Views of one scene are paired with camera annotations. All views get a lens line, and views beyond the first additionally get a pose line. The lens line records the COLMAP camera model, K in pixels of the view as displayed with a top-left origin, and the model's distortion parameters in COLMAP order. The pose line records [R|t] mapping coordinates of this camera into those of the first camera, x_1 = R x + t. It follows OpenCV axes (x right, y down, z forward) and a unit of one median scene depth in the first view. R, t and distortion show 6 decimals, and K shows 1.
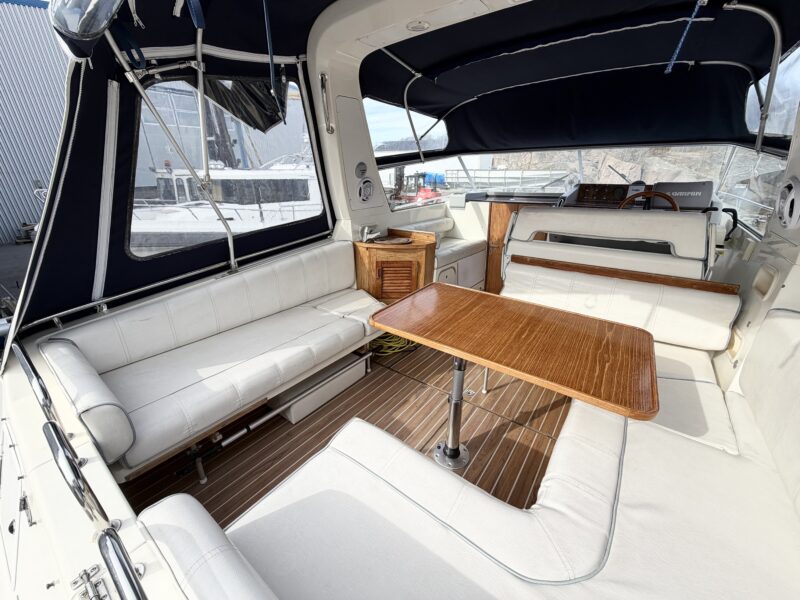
lens RADIAL K [[314.6, 0, 400.0], [0, 314.6, 300.0], [0, 0, 1]] dist [0.000193, 0.000209]
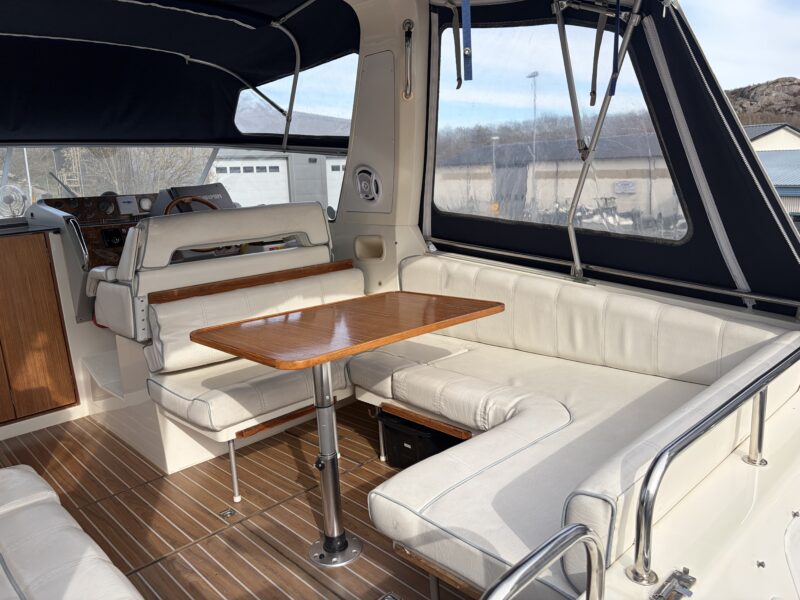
lens RADIAL K [[588.5, 0, 400.0], [0, 588.5, 300.0], [0, 0, 1]] dist [0.066896, -0.069781]
pose [[0.177060, -0.206572, 0.962277, -0.877395], [0.413438, 0.902887, 0.117750, -0.083429], [-0.893151, 0.376993, 0.245270, 0.345324]]
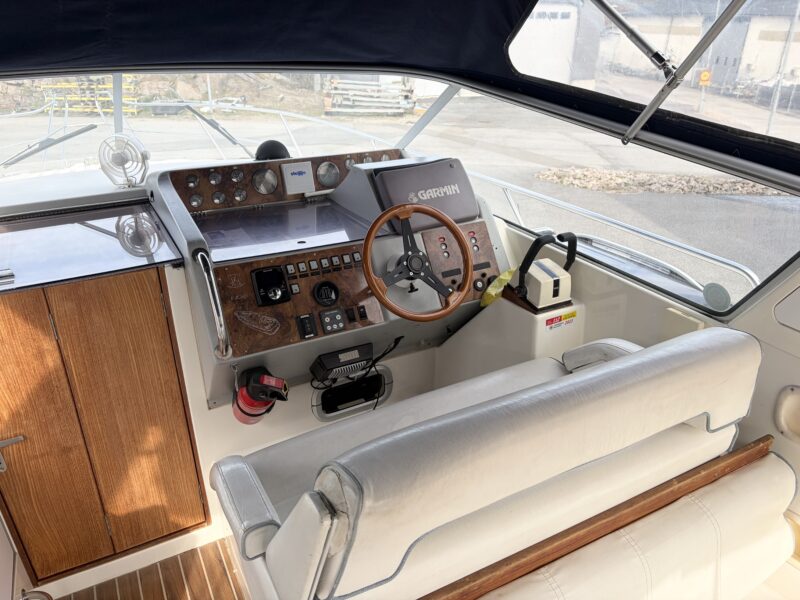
lens RADIAL K [[588.5, 0, 400.0], [0, 588.5, 300.0], [0, 0, 1]] dist [0.066896, -0.069781]
pose [[0.427528, -0.377823, 0.821261, 0.148322], [0.336157, 0.909771, 0.243547, -0.599543], [-0.839177, 0.171950, 0.515960, 0.885270]]
